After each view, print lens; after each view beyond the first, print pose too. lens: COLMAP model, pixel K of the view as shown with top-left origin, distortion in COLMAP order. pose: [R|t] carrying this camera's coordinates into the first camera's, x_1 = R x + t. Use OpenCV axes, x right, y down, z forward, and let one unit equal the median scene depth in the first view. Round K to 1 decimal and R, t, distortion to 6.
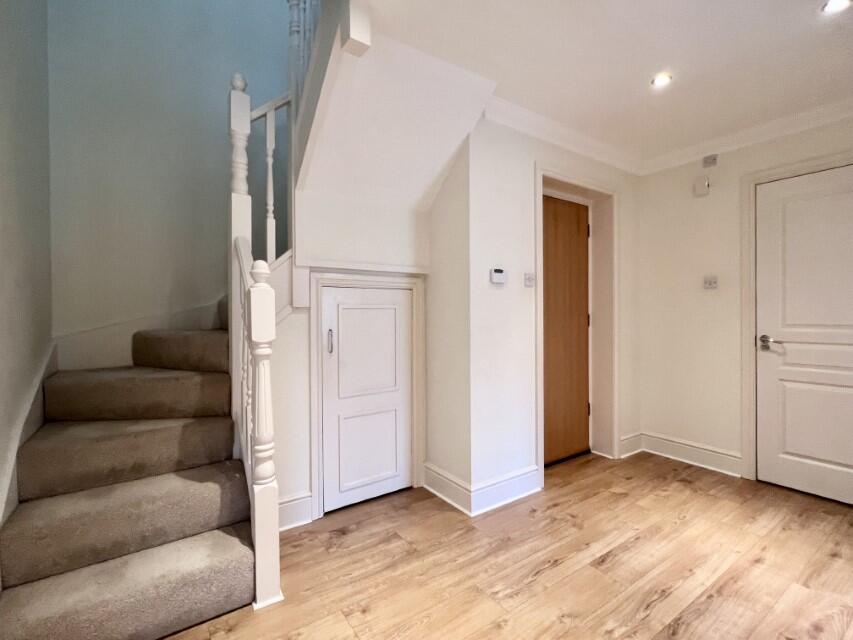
lens RADIAL K [[399.5, 0, 425.5], [0, 399.5, 316.2], [0, 0, 1]] dist [0.002576, -0.000900]
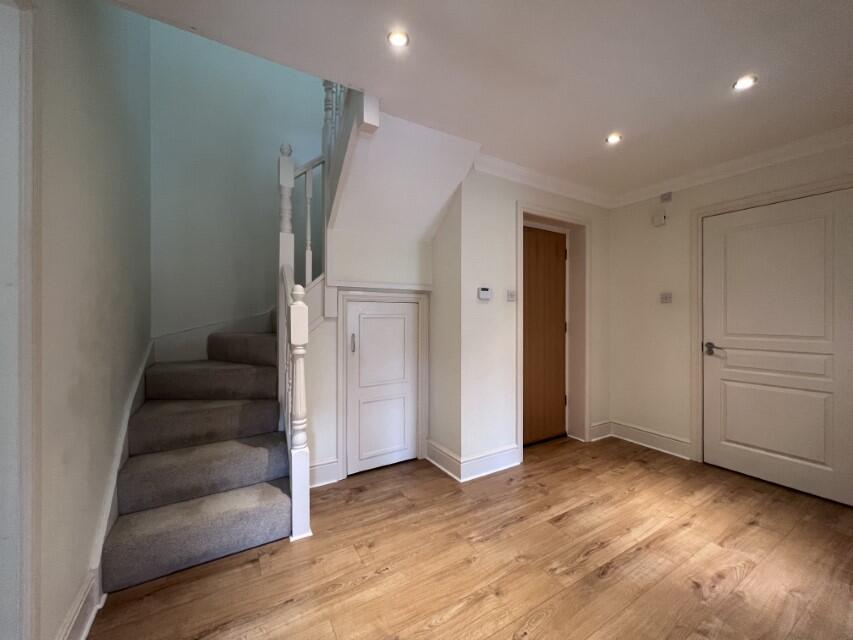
lens RADIAL K [[340.4, 0, 425.9], [0, 340.4, 316.3], [0, 0, 1]] dist [-0.000751, 0.000083]
pose [[0.997970, 0.007803, -0.063213, 0.073668], [-0.008205, 0.999948, -0.006113, -0.022032], [0.063162, 0.006620, 0.997981, -0.099484]]
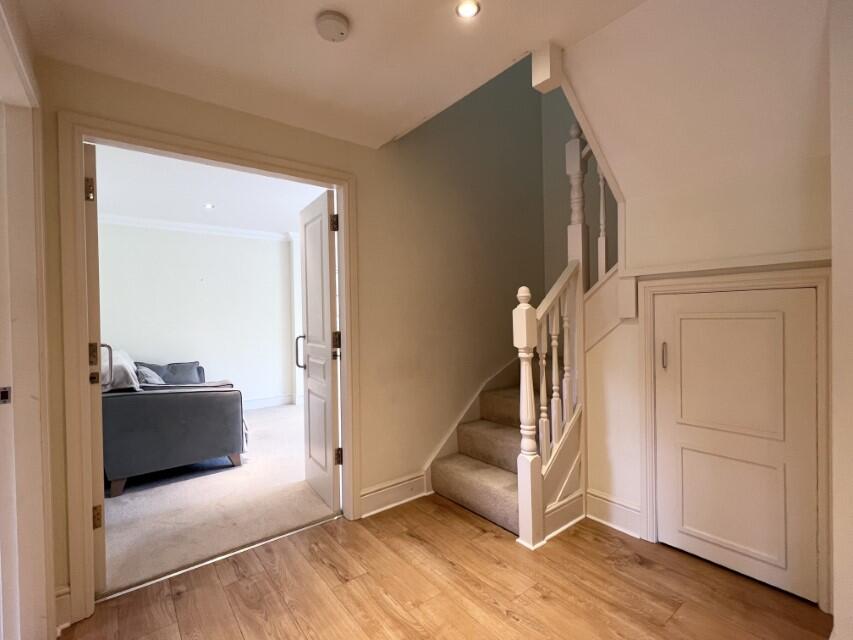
lens RADIAL K [[399.5, 0, 420.4], [0, 399.5, 318.9], [0, 0, 1]] dist [0.002576, -0.000900]
pose [[0.054415, 0.015716, -0.998395, 0.681015], [0.012859, 0.999782, 0.016439, -0.044908], [0.998436, -0.013732, 0.054201, 0.443439]]
